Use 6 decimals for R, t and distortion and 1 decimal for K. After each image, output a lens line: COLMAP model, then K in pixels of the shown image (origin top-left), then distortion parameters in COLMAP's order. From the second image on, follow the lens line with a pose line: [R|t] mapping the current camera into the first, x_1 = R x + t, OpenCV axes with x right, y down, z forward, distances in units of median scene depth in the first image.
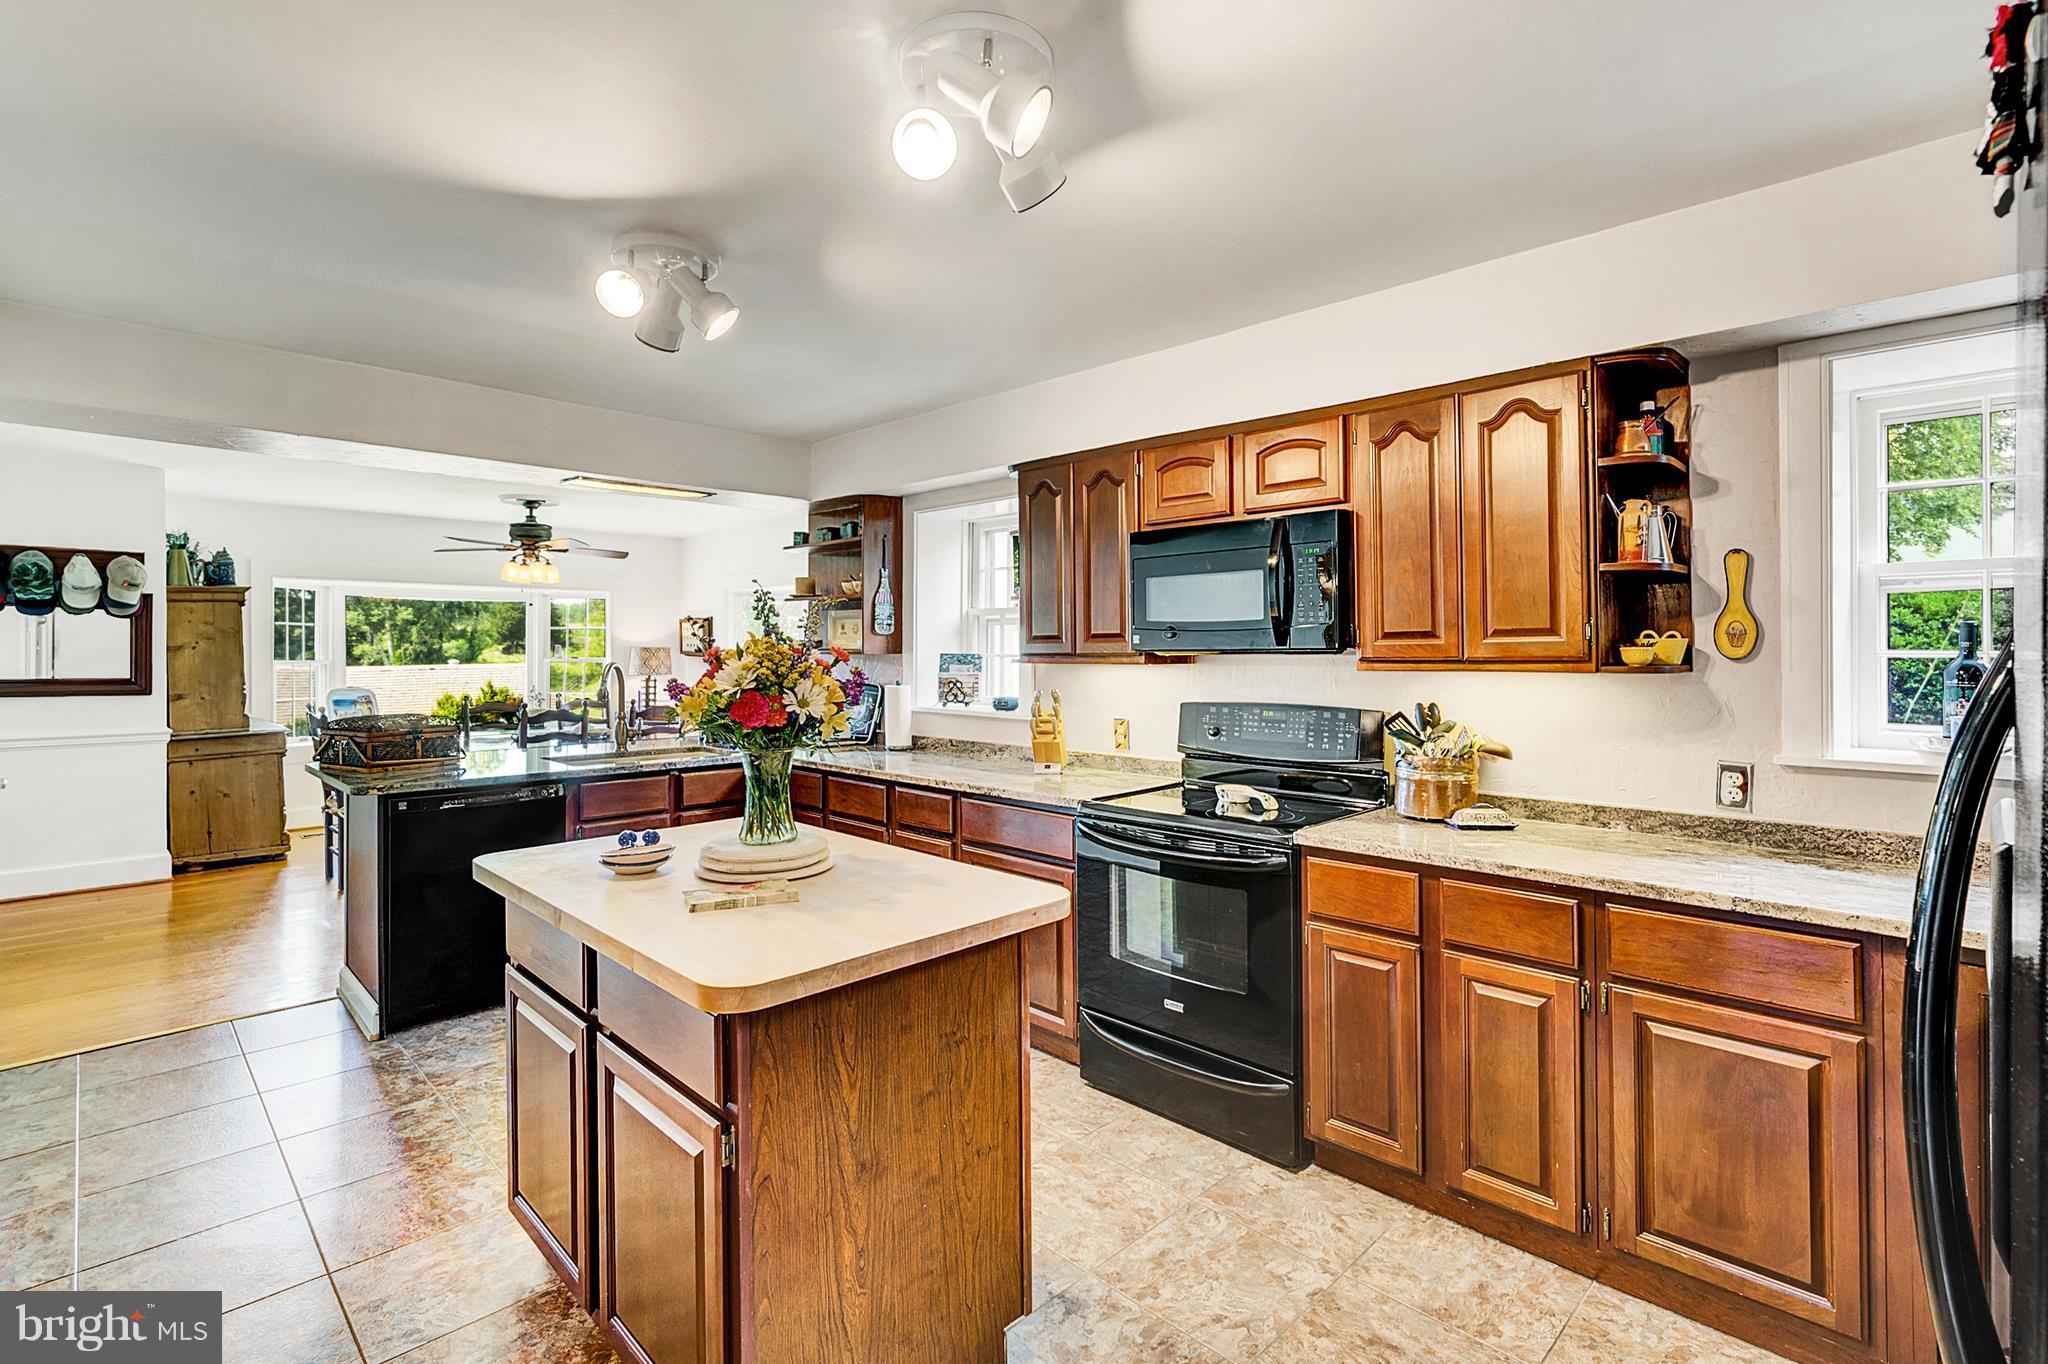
lens RADIAL K [[942.7, 0, 1041.0], [0, 942.7, 667.2], [0, 0, 1]] dist [-0.019197, 0.005016]
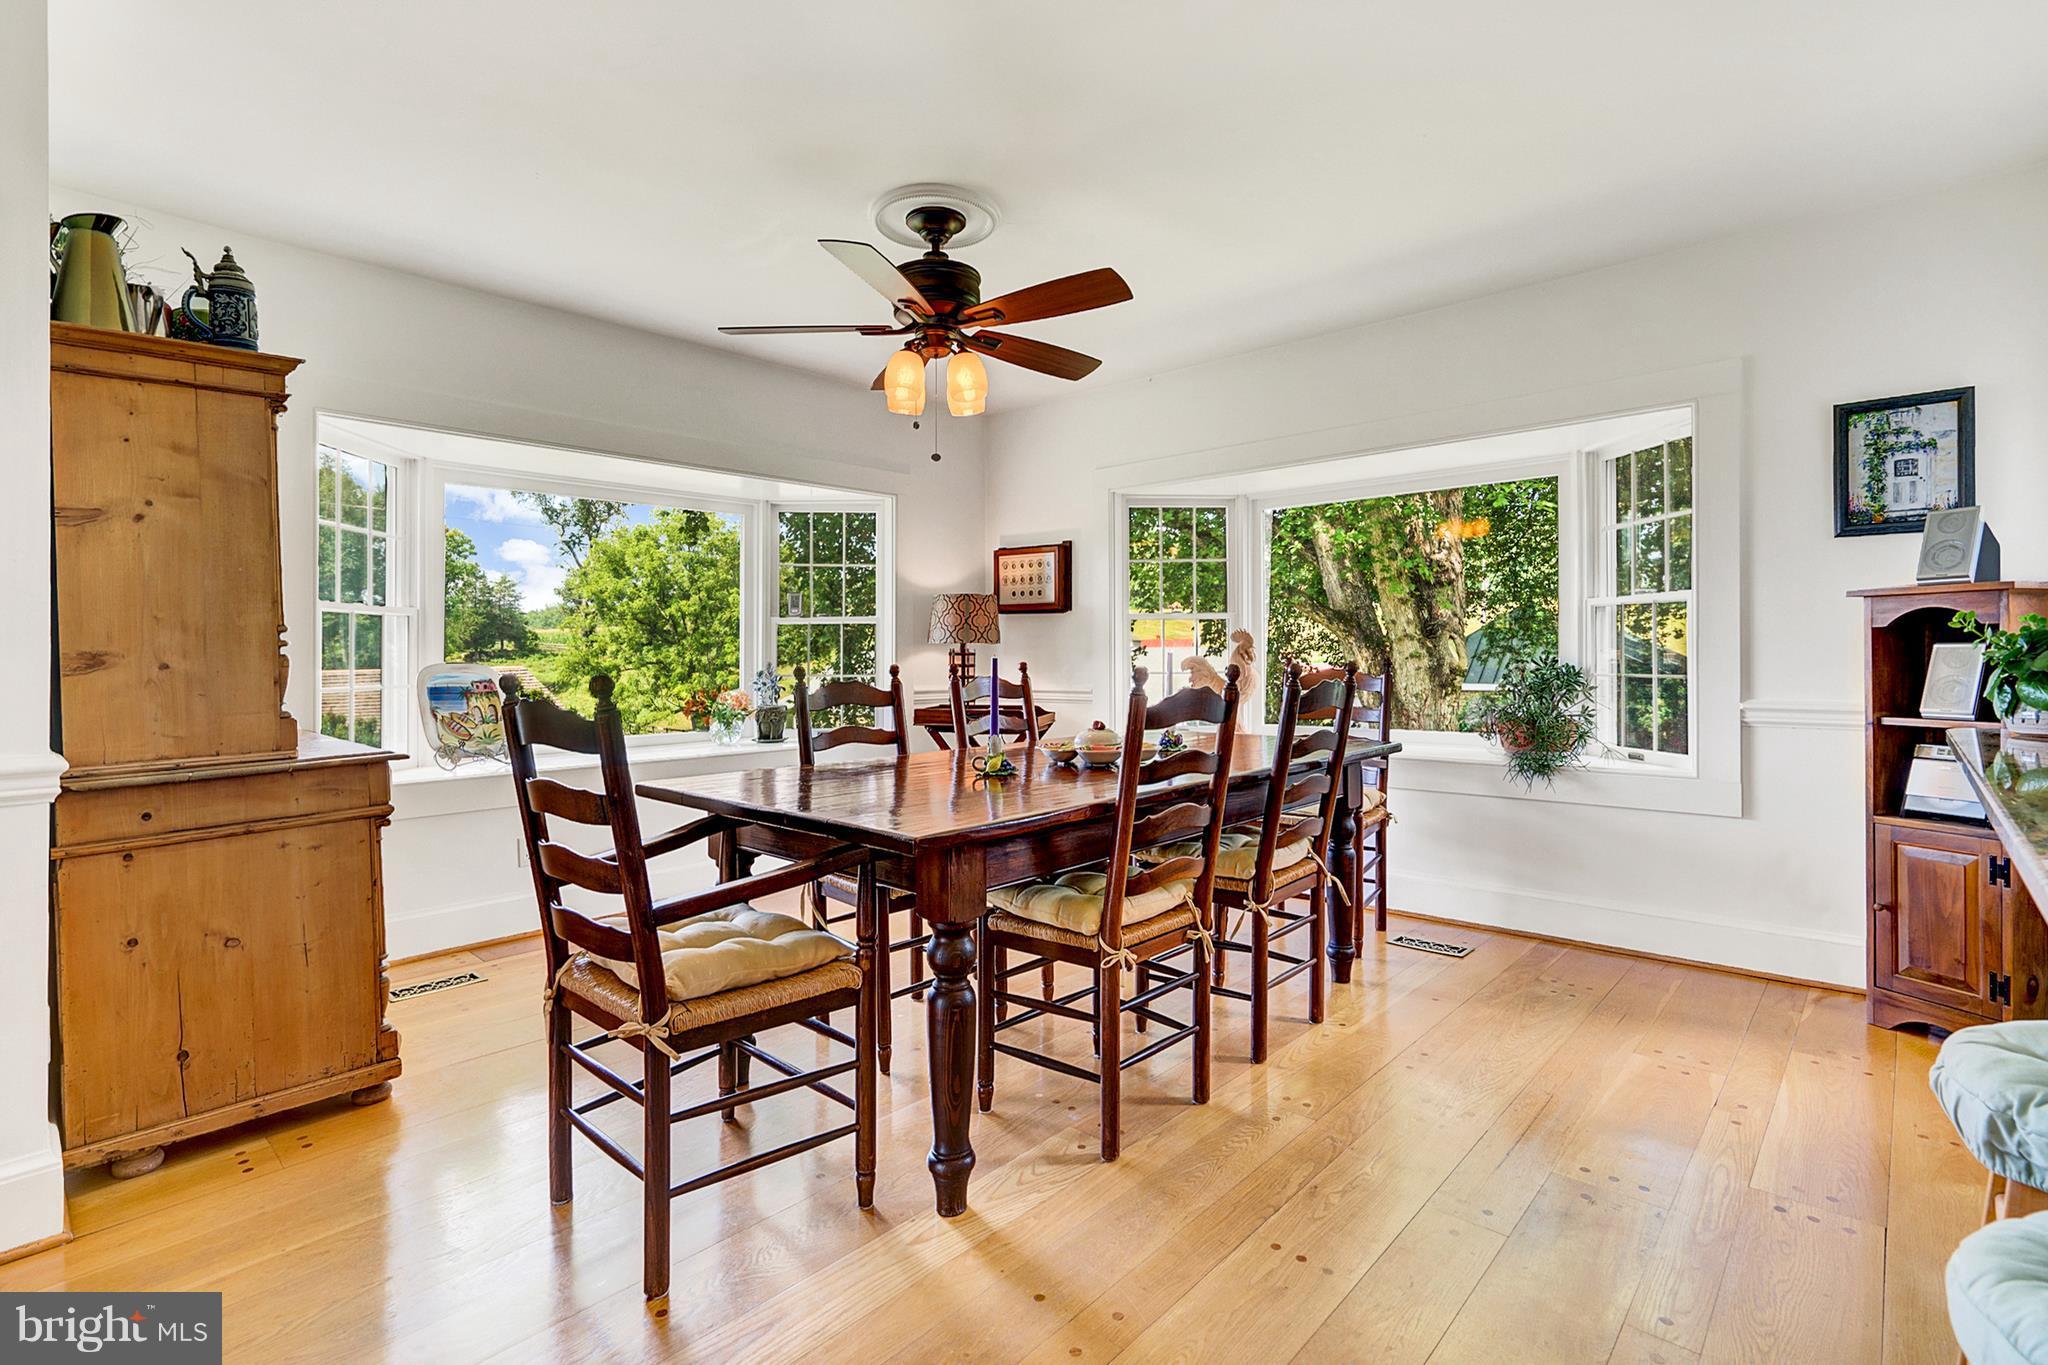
lens RADIAL K [[942.7, 0, 1033.7], [0, 942.7, 651.3], [0, 0, 1]] dist [-0.019197, 0.005016]
pose [[0.999548, -0.009557, 0.028496, -0.583976], [0.010057, 0.999797, -0.017465, 0.037074], [-0.028323, 0.017743, 0.999441, 0.641774]]
